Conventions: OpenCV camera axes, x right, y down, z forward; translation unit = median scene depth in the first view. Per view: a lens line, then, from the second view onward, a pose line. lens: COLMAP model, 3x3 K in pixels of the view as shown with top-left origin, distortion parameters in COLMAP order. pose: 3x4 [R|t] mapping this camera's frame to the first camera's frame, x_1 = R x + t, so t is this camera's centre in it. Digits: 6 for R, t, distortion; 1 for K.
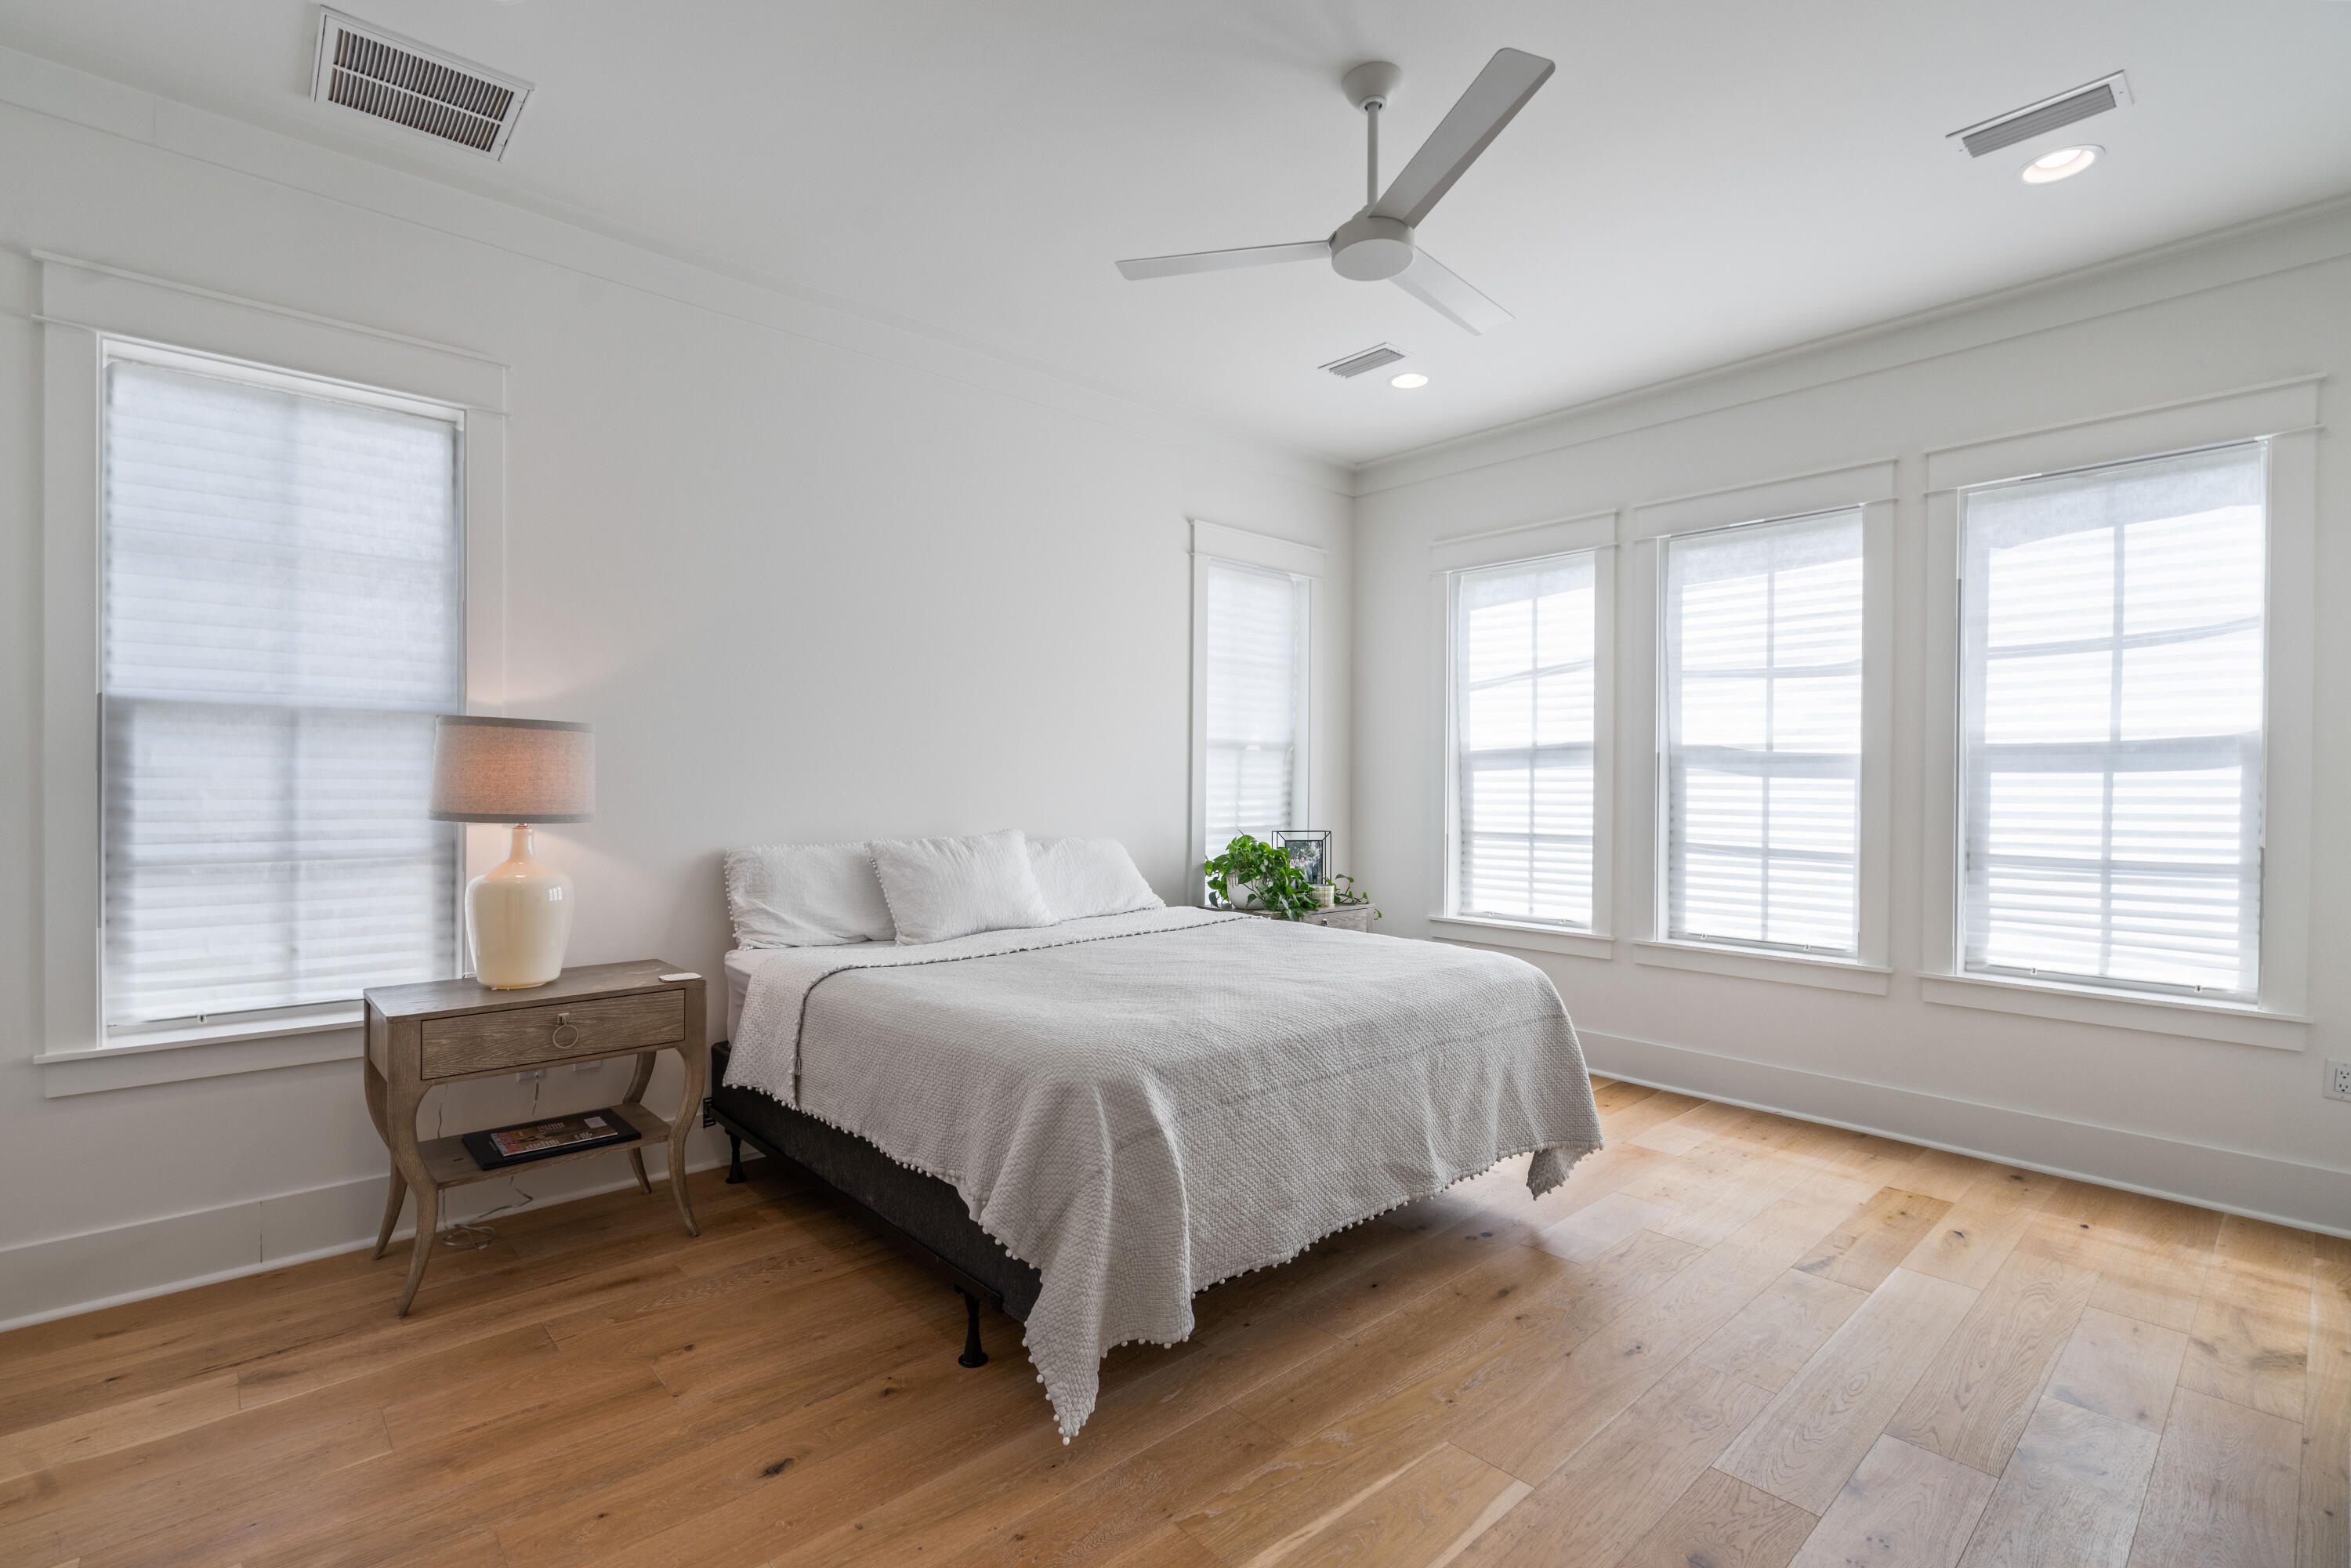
lens RADIAL K [[1062.5, 0, 1155.5], [0, 1062.5, 793.2], [0, 0, 1]] dist [0.001487, 0.000141]
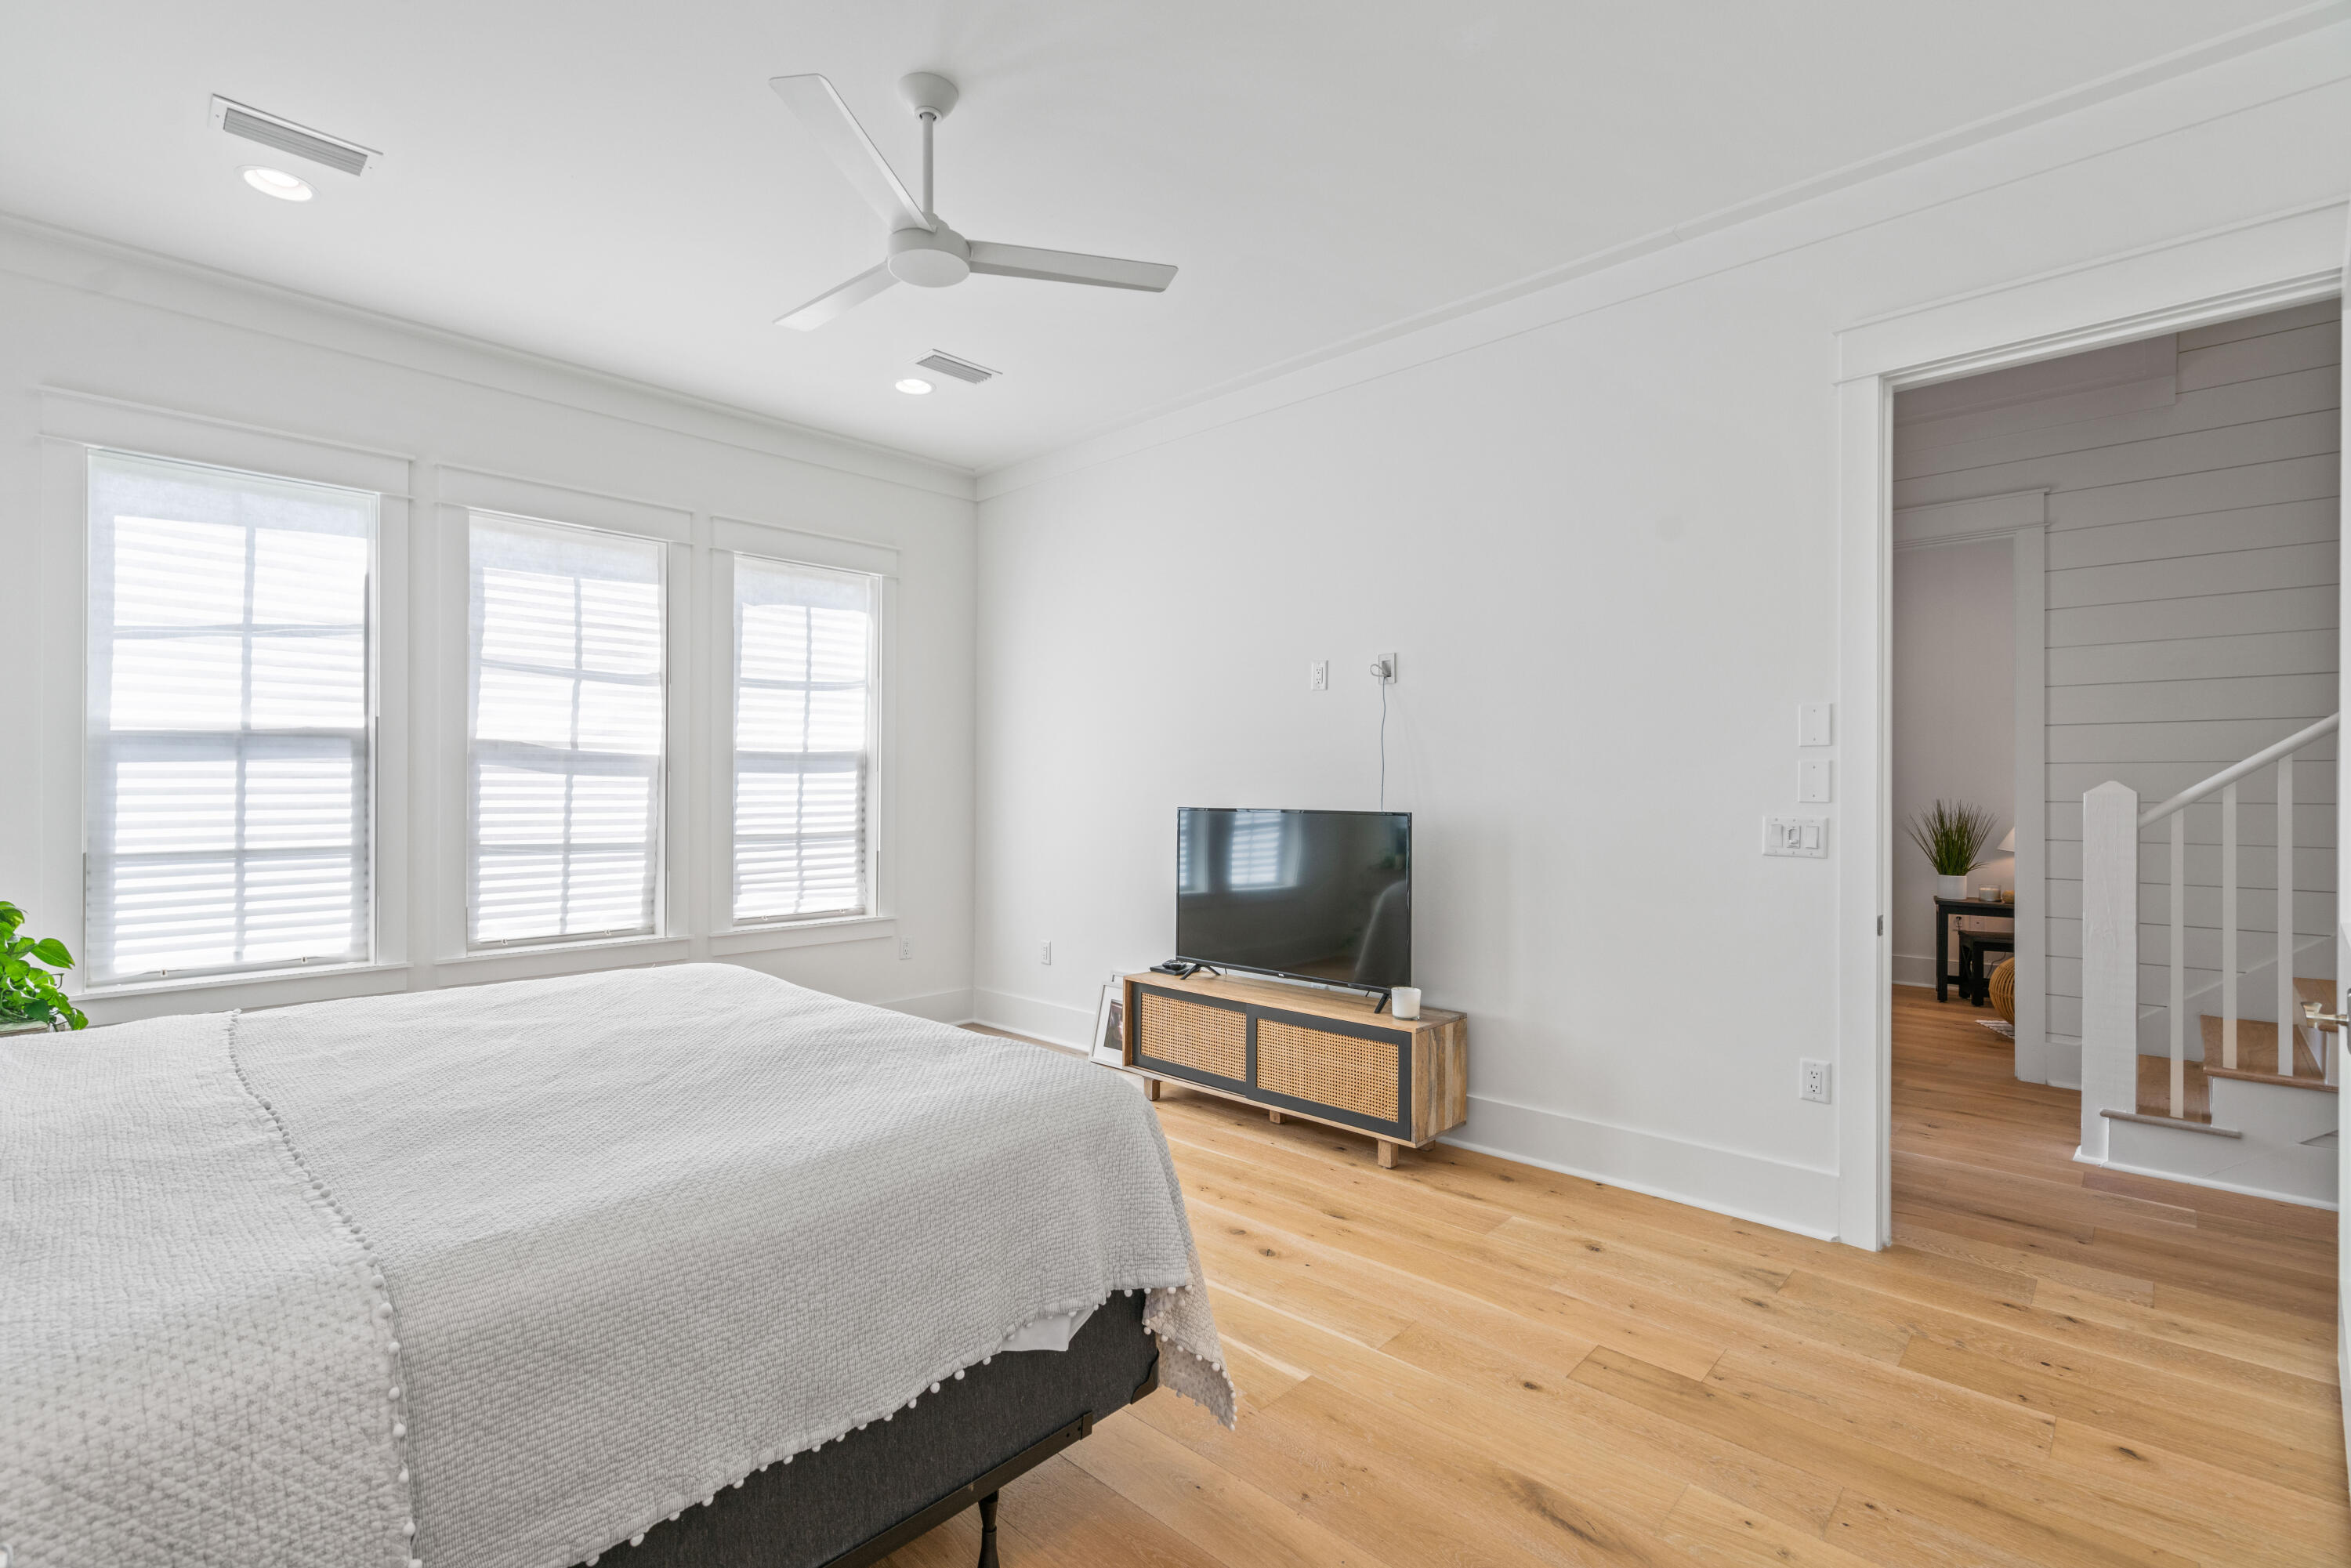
lens RADIAL K [[1060.1, 0, 1116.8], [0, 1060.1, 779.1], [0, 0, 1]] dist [0.001097, 0.000150]
pose [[-0.053385, -0.002394, 0.998571, -0.471651], [0.005057, 0.999984, 0.002667, -0.010727], [-0.998561, 0.005192, -0.053372, 0.519532]]
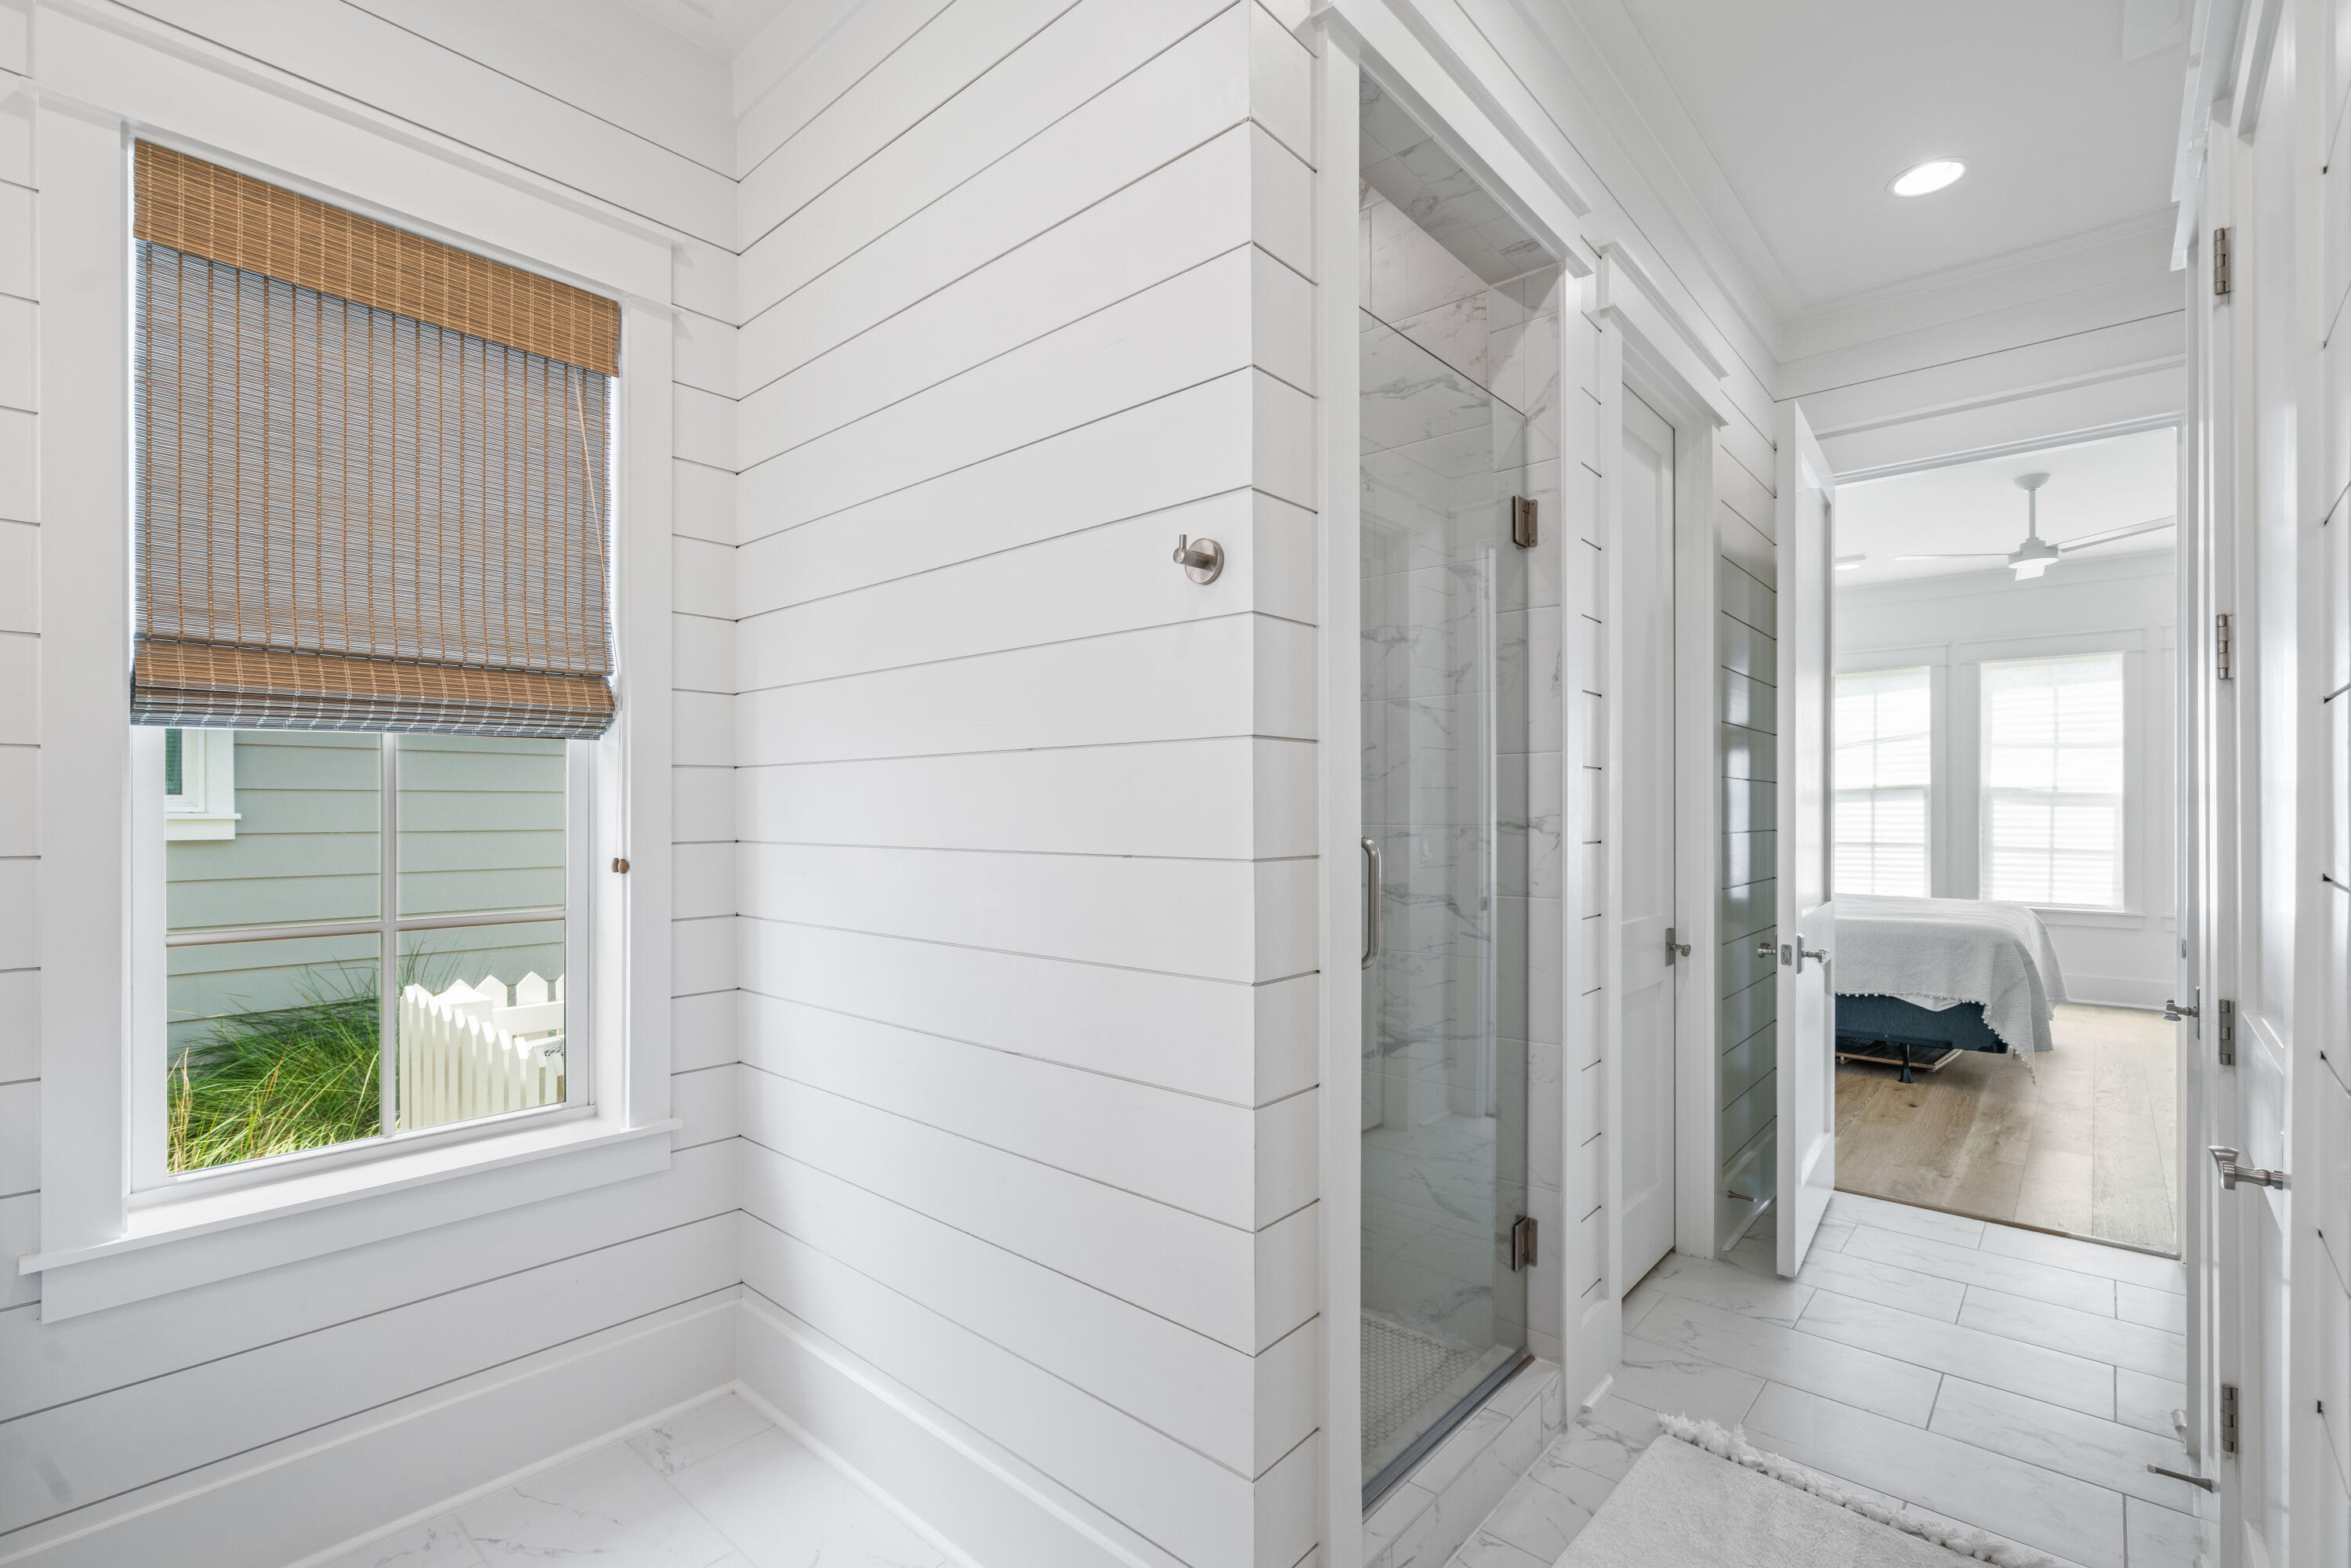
lens RADIAL K [[1049.6, 0, 1177.8], [0, 1049.6, 812.1], [0, 0, 1]] dist [0.000437, 0.000026]
pose [[0.993274, -0.007394, 0.115551, -1.001284], [0.008234, 0.999943, -0.006798, -0.005655], [-0.115494, 0.007704, 0.993278, -0.504814]]
